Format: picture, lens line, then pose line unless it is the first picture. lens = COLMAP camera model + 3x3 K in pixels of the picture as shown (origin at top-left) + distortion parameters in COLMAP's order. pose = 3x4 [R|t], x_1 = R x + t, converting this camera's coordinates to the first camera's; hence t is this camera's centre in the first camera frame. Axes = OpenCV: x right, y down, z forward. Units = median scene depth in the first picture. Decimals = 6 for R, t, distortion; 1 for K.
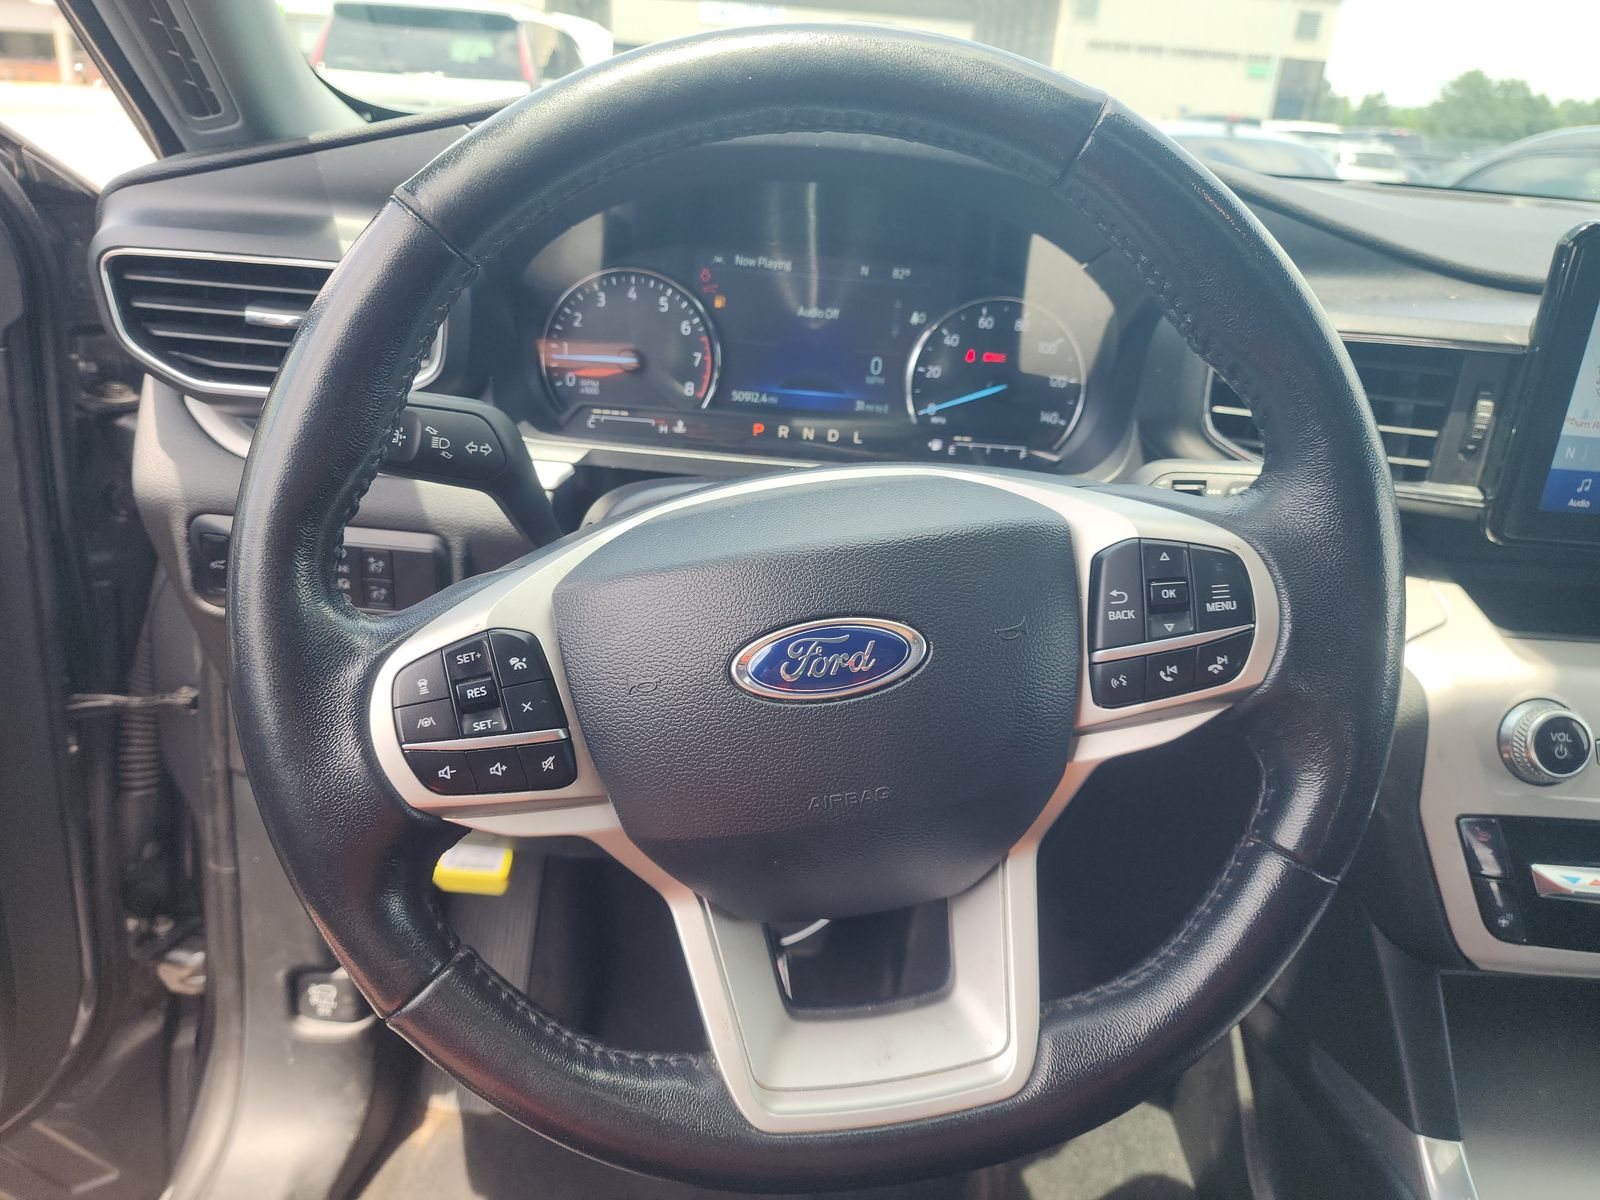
lens RADIAL K [[1055.5, 0, 800.0], [0, 1055.5, 600.0], [0, 0, 1]] dist [0.071833, 0.000034]
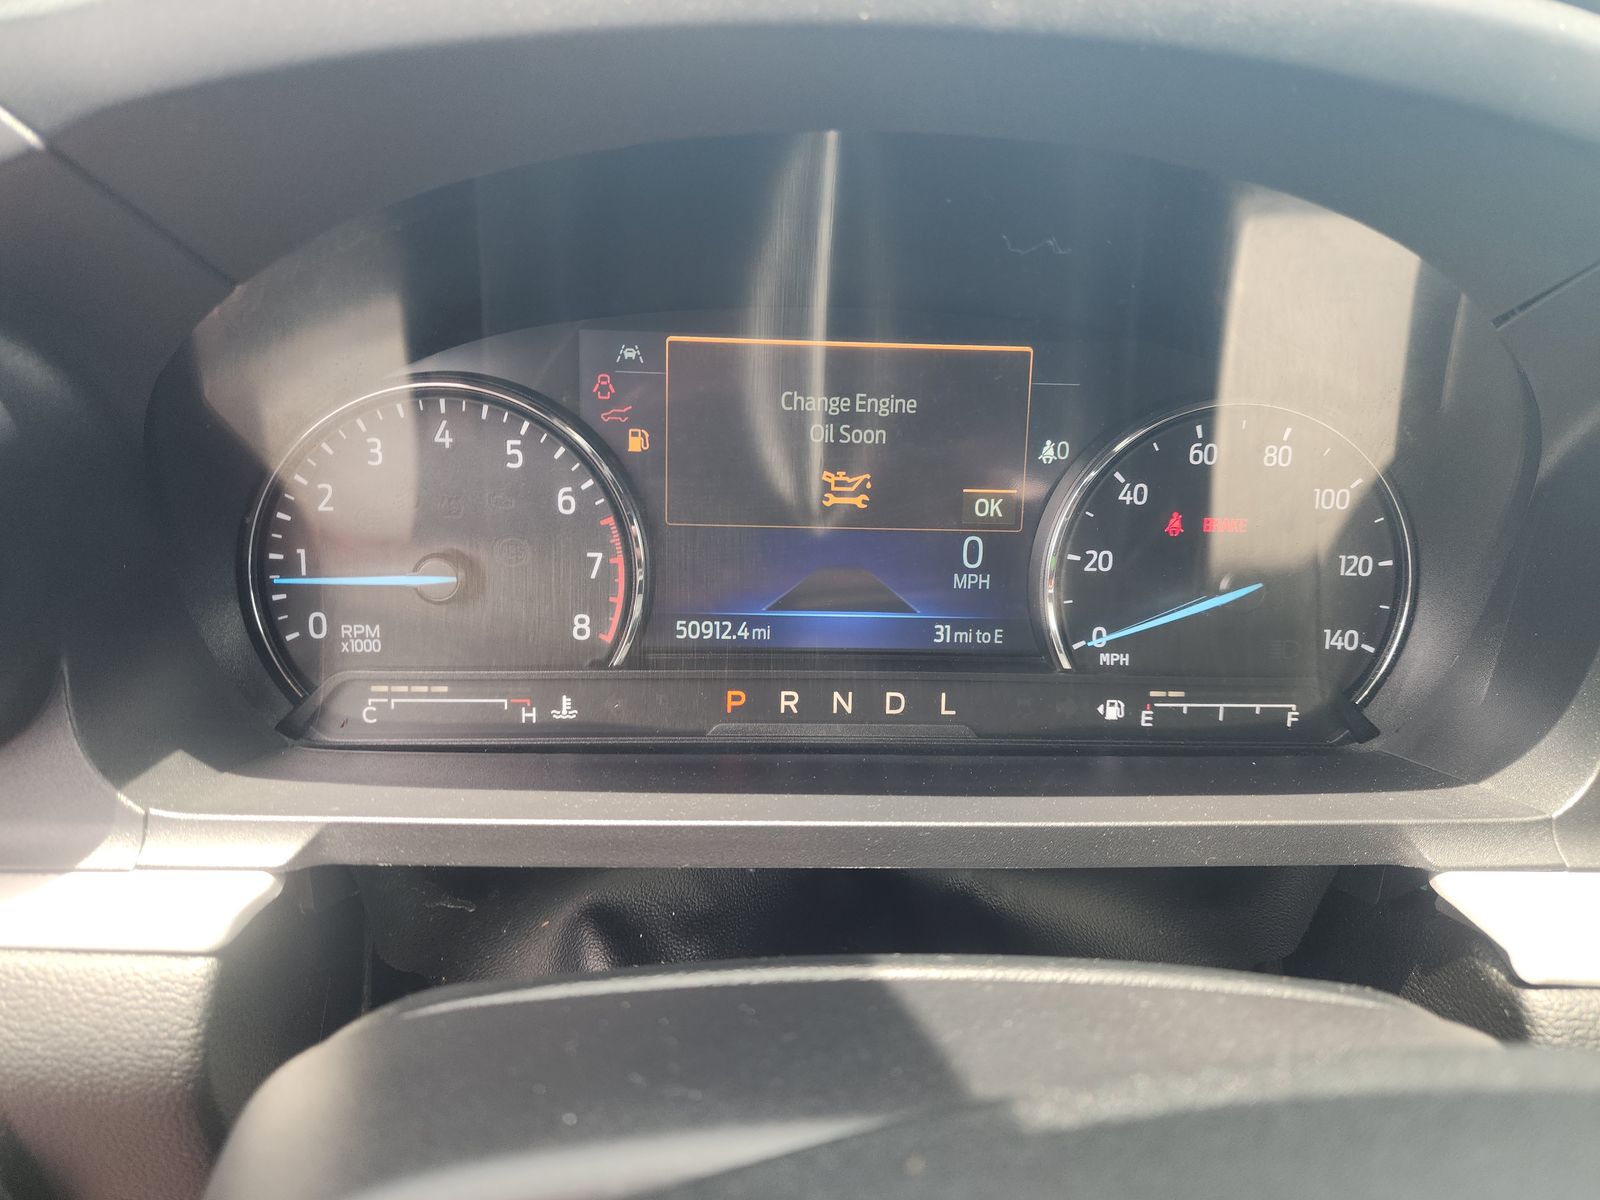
lens RADIAL K [[1057.2, 0, 800.0], [0, 1057.2, 600.0], [0, 0, 1]] dist [0.002603, 0.000071]
pose [[0.997094, -0.060165, 0.046723, -0.030326], [0.064398, 0.993381, -0.095119, -0.161302], [-0.040691, 0.097851, 0.994369, 0.537774]]
